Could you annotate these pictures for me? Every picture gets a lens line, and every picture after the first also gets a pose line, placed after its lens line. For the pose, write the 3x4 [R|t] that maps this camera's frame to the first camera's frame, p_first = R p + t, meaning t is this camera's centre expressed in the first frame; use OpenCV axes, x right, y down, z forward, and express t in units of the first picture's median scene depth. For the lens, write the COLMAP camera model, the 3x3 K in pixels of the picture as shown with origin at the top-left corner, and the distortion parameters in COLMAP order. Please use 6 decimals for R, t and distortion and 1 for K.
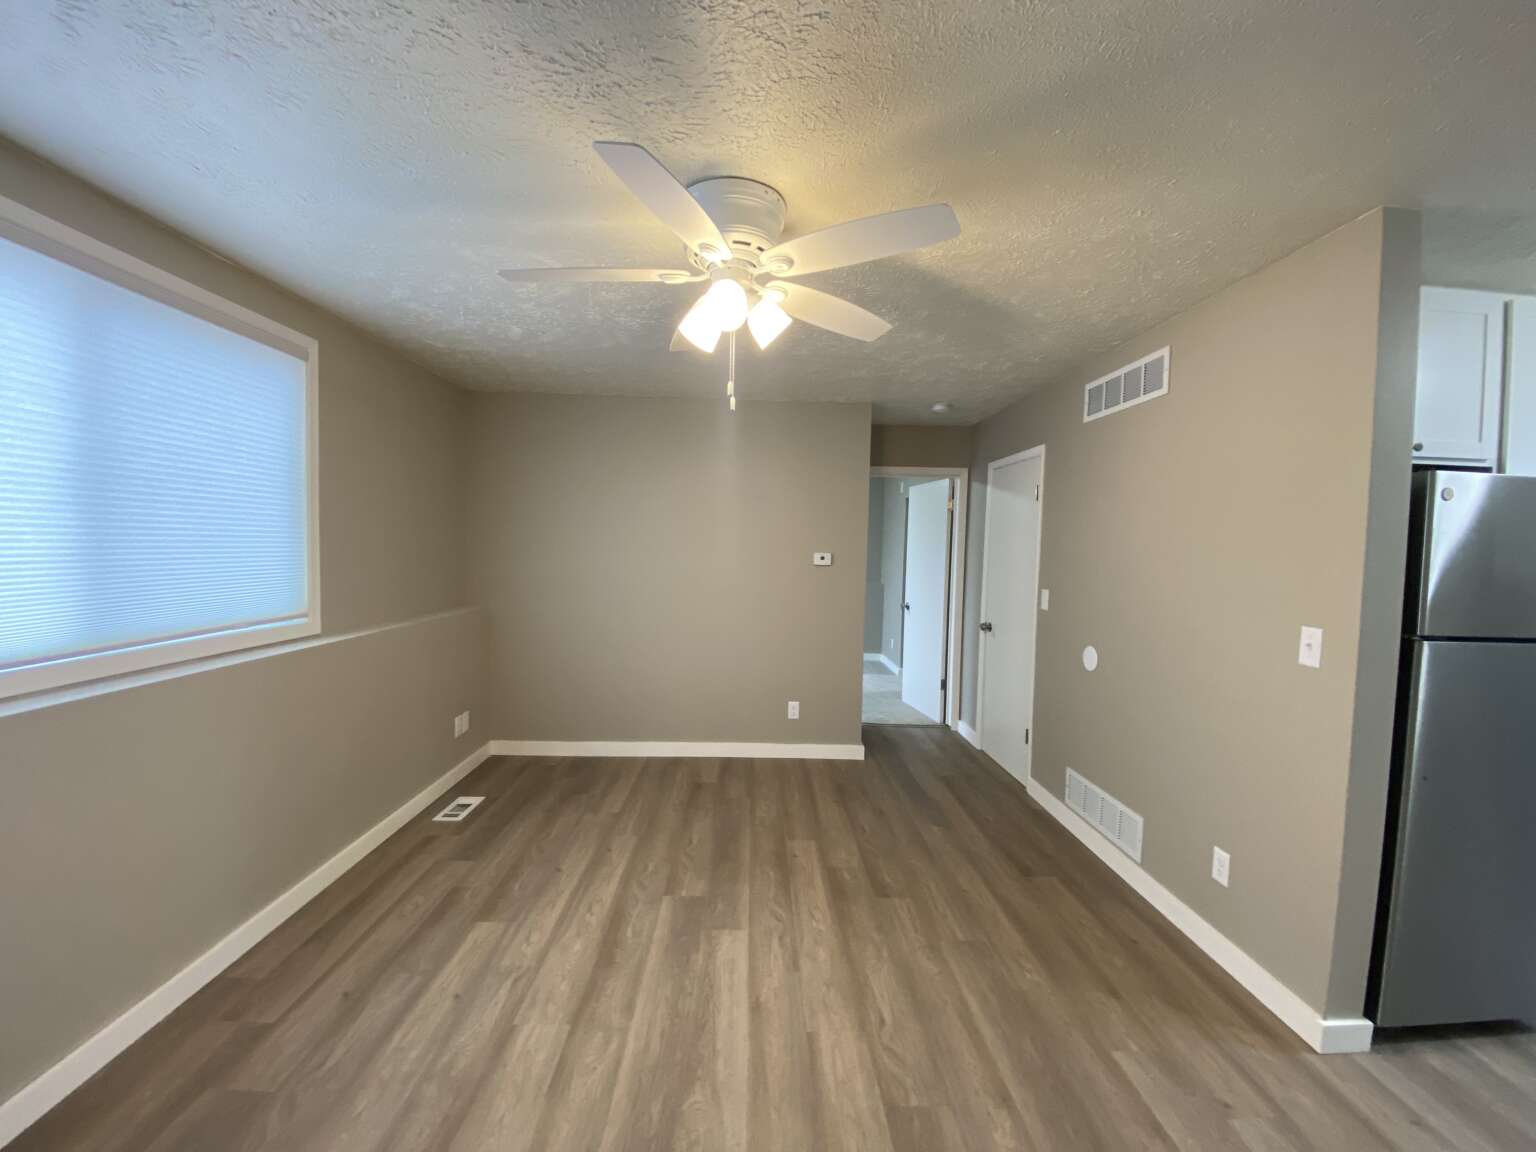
lens RADIAL K [[628.1, 0, 768.2], [0, 628.1, 585.4], [0, 0, 1]] dist [-0.006544, -0.003002]
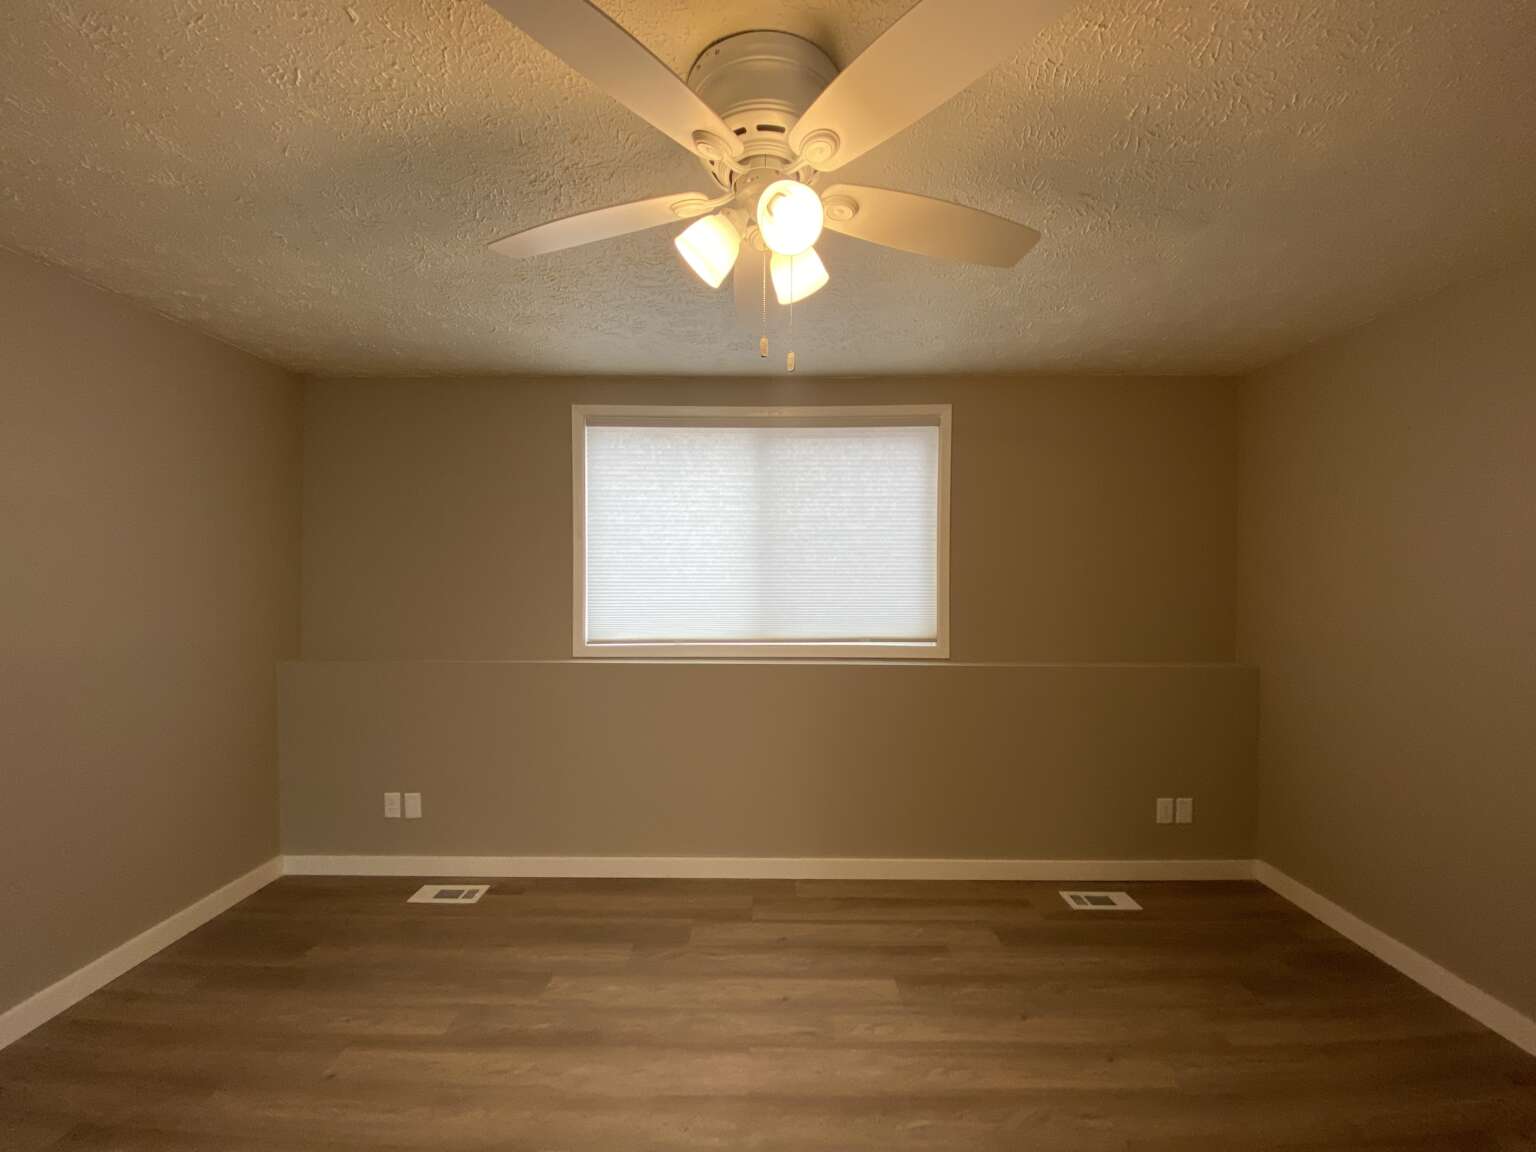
lens RADIAL K [[628.1, 0, 768.0], [0, 628.1, 569.2], [0, 0, 1]] dist [-0.006544, -0.003002]
pose [[-0.023131, -0.022933, -0.999469, 0.446869], [-0.067383, 0.997499, -0.021328, -0.039503], [0.997459, 0.066854, -0.024619, 0.718358]]
